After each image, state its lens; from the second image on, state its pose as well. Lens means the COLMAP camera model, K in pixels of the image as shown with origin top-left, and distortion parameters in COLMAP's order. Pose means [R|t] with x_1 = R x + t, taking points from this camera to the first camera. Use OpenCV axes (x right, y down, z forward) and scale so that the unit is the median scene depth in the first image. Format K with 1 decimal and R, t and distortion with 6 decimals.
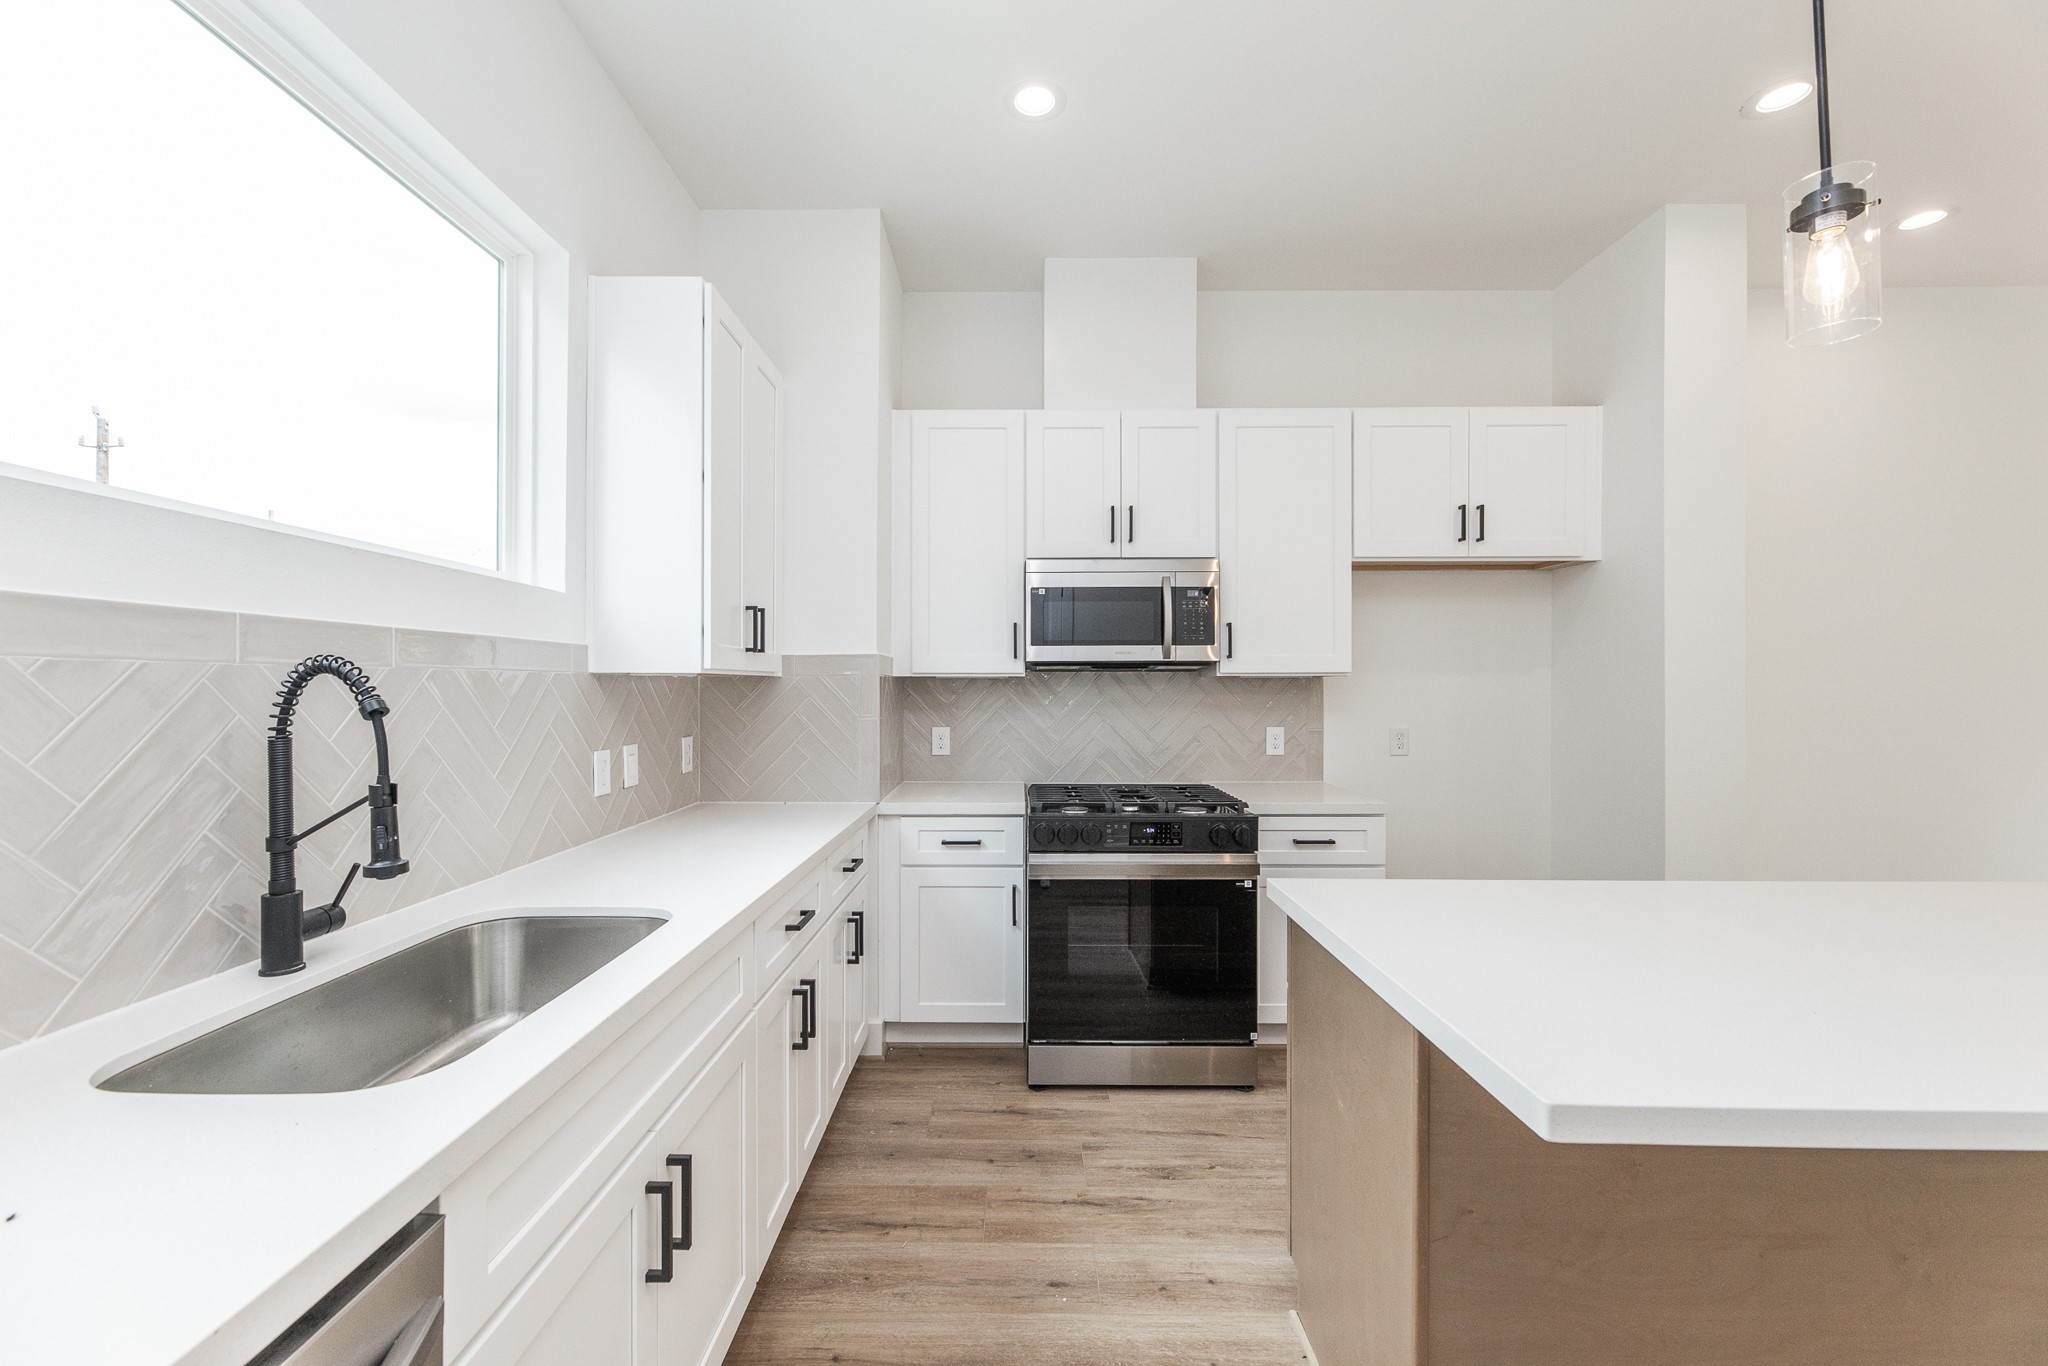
lens RADIAL K [[852.1, 0, 1019.7], [0, 852.1, 681.1], [0, 0, 1]] dist [0.018615, -0.000052]
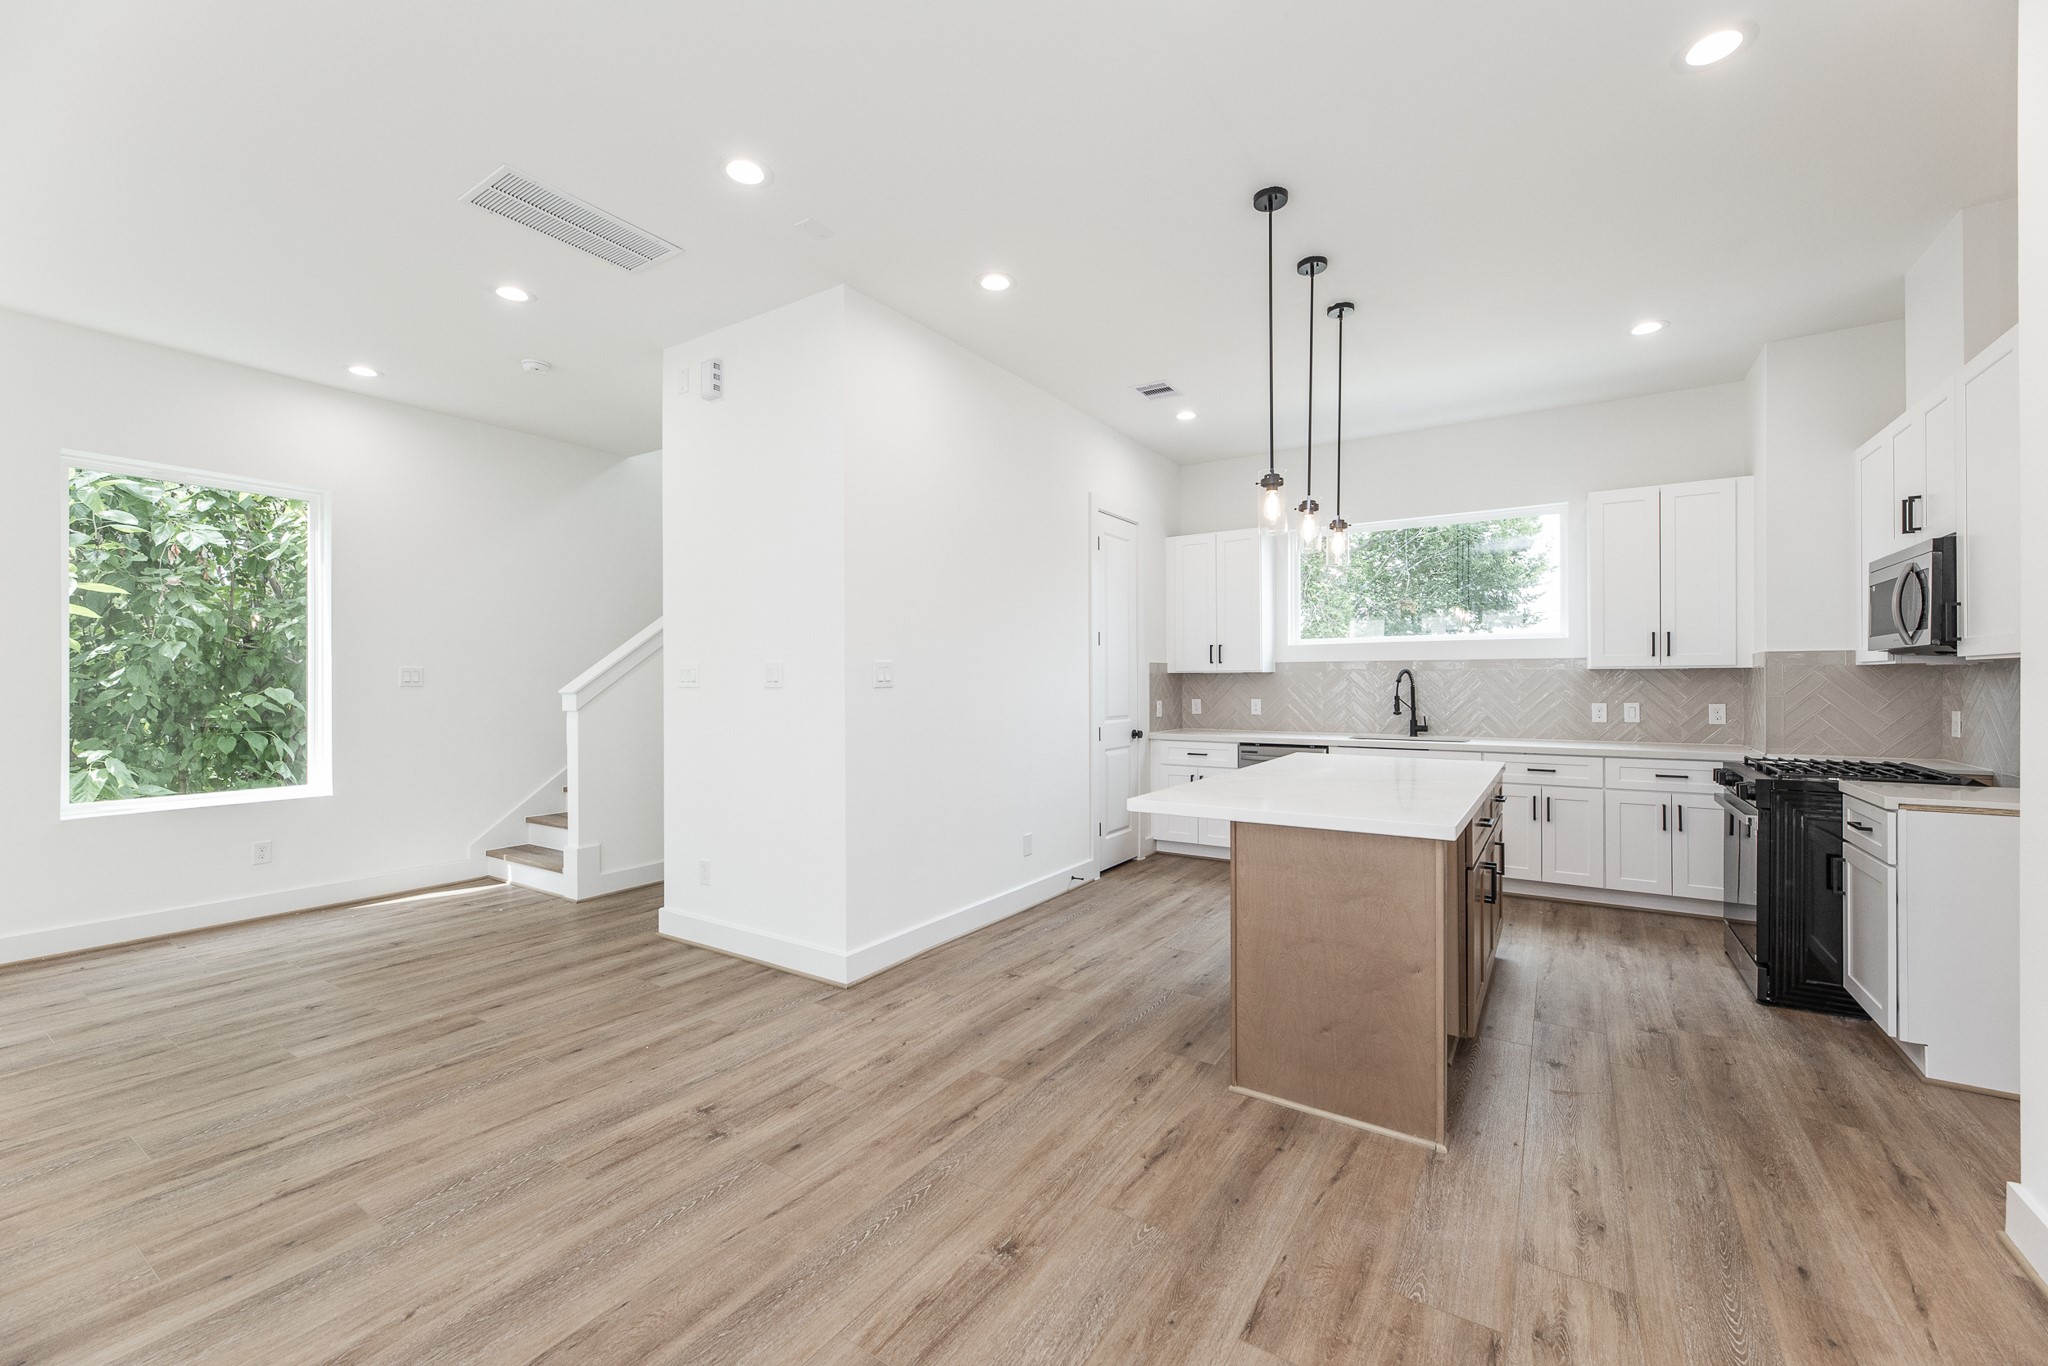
lens RADIAL K [[819.3, 0, 1040.1], [0, 819.3, 681.0], [0, 0, 1]] dist [-0.000937, 0.000391]
pose [[-0.534889, 0.001509, -0.844921, 1.531935], [0.005357, 0.999984, -0.001605, 0.012637], [0.844906, -0.005385, -0.534888, 0.644873]]
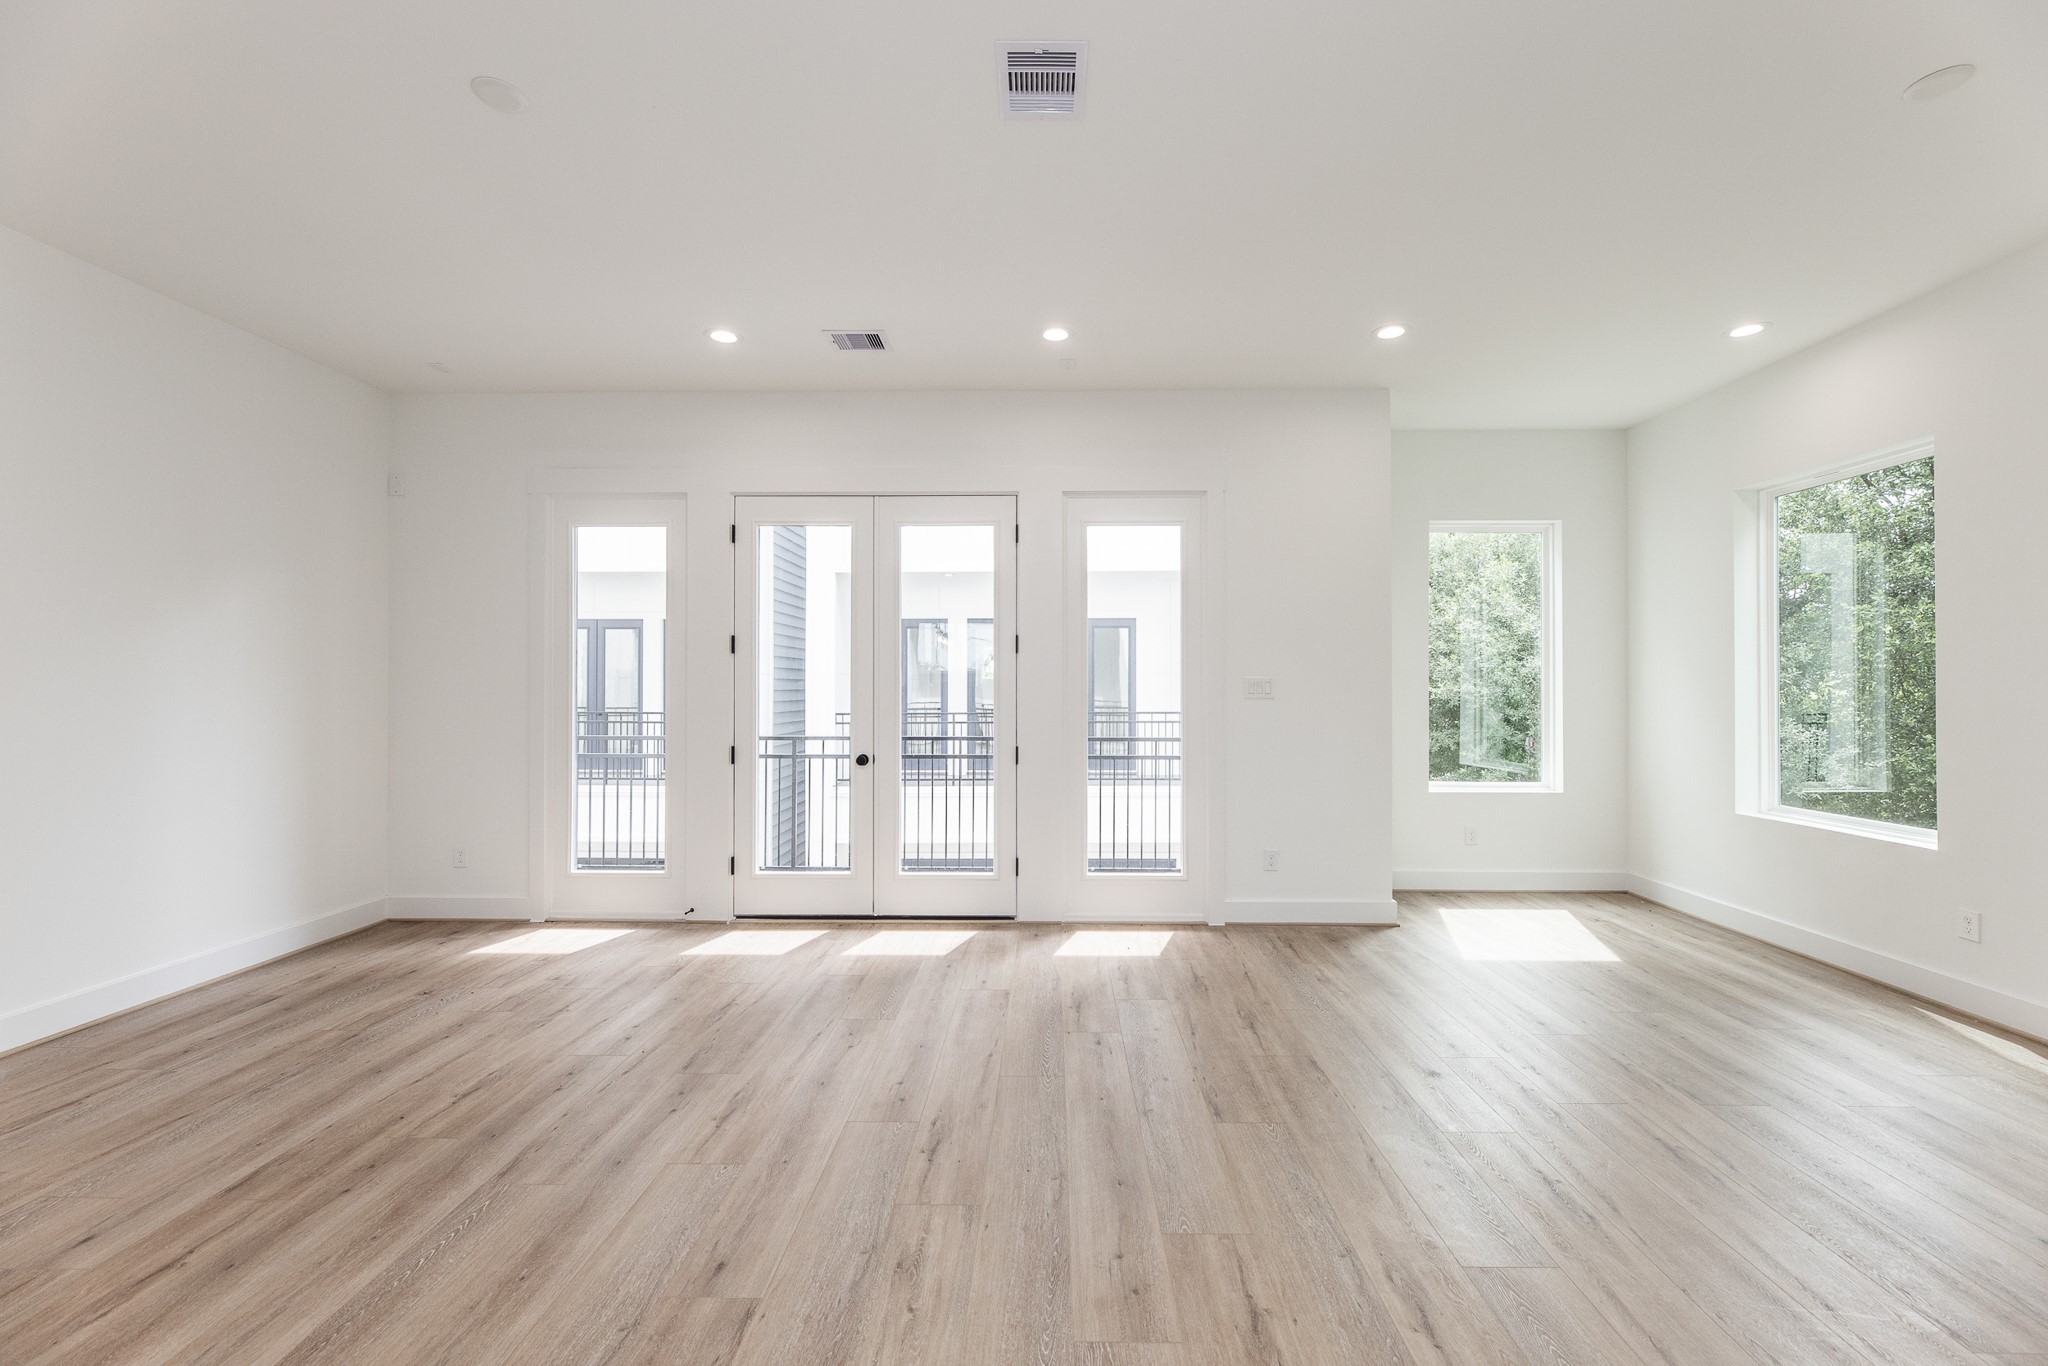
lens RADIAL K [[821.0, 0, 1038.8], [0, 821.0, 682.0], [0, 0, 1]] dist [-0.002160, -0.000147]
pose [[0.012354, 0.006093, 0.999905, 0.777051], [-0.002080, 0.999979, -0.006068, -0.000544], [-0.999922, -0.002005, 0.012366, -0.050694]]
